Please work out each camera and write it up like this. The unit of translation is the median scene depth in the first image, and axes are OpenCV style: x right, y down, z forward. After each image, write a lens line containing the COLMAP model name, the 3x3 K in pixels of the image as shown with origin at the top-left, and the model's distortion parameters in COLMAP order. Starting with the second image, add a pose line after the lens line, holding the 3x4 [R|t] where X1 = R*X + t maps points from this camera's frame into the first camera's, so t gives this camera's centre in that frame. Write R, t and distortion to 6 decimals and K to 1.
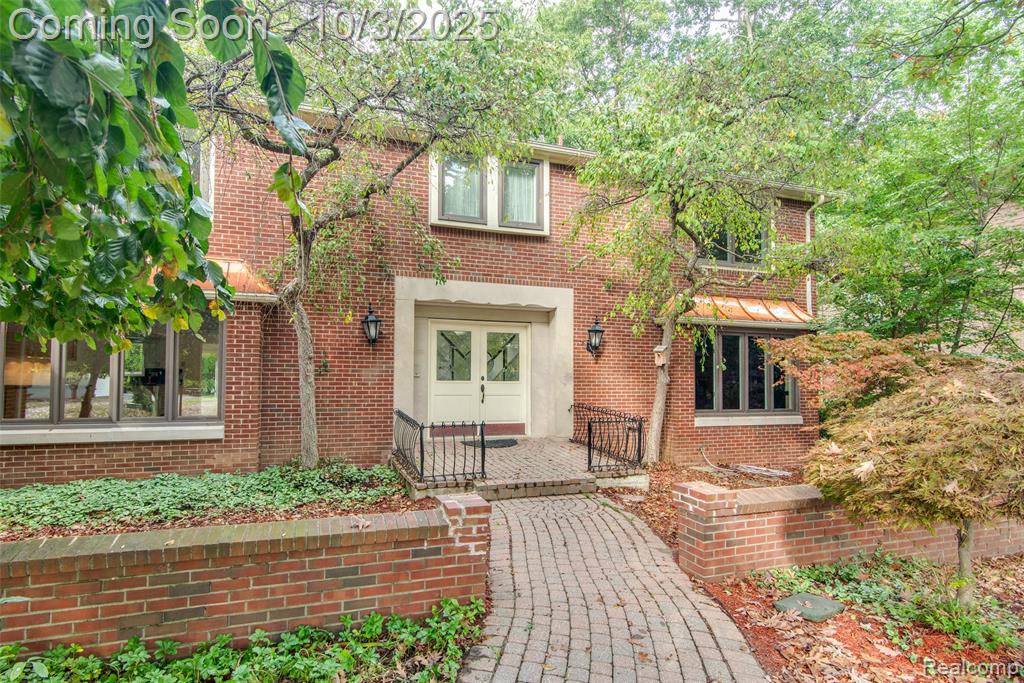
lens RADIAL K [[519.4, 0, 507.6], [0, 519.4, 366.6], [0, 0, 1]] dist [0.000788, 0.000466]
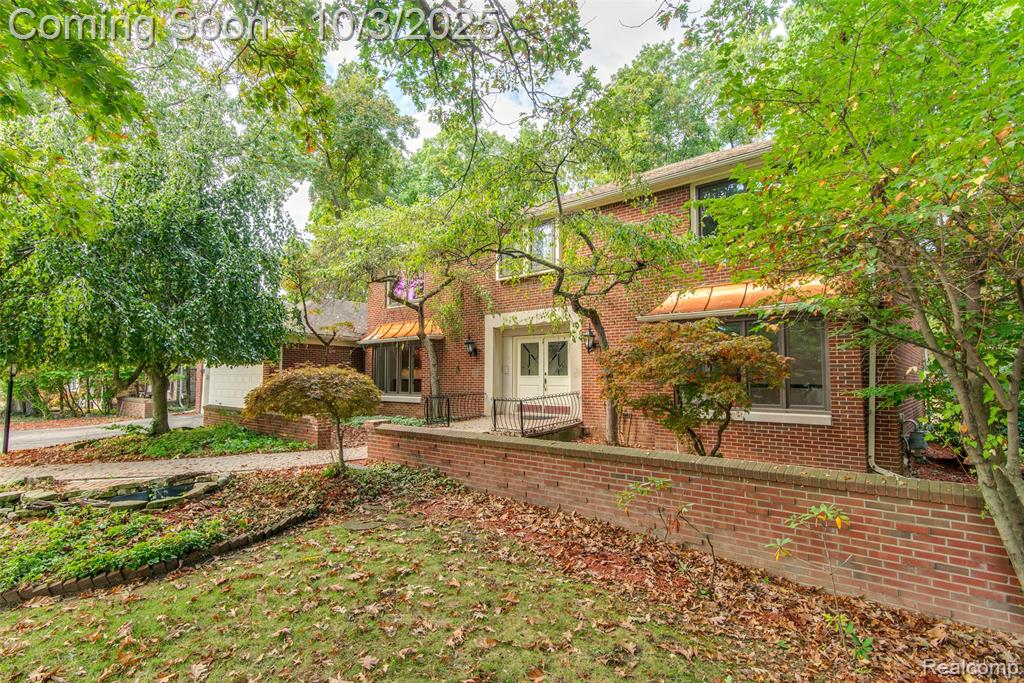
lens RADIAL K [[533.9, 0, 509.3], [0, 533.9, 353.0], [0, 0, 1]] dist [-0.000524, -0.000171]
pose [[0.475290, -0.048779, -0.878476, 1.312607], [0.023925, 0.998809, -0.042516, 0.027155], [0.879504, -0.000810, 0.475891, 0.213234]]
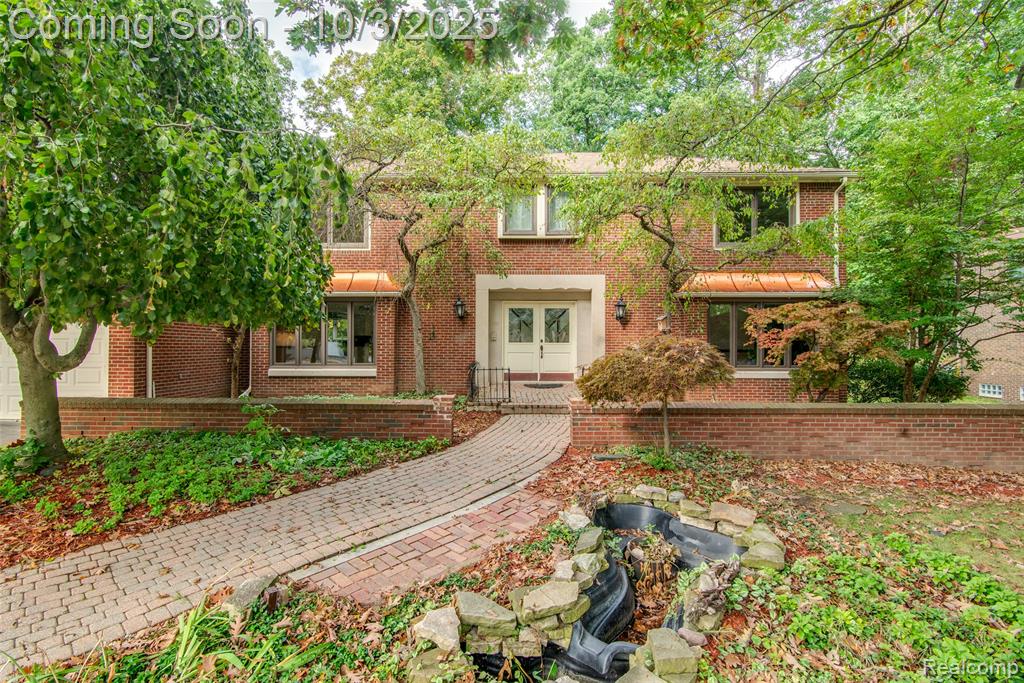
lens RADIAL K [[512.0, 0, 512.0], [0, 512.0, 341.5], [0, 0, 1]] dist [0.000465, 0.000180]
pose [[0.944297, -0.005201, -0.329052, 0.362584], [0.012177, 0.999743, 0.019142, -0.003991], [0.328868, -0.022082, 0.944118, -0.379163]]
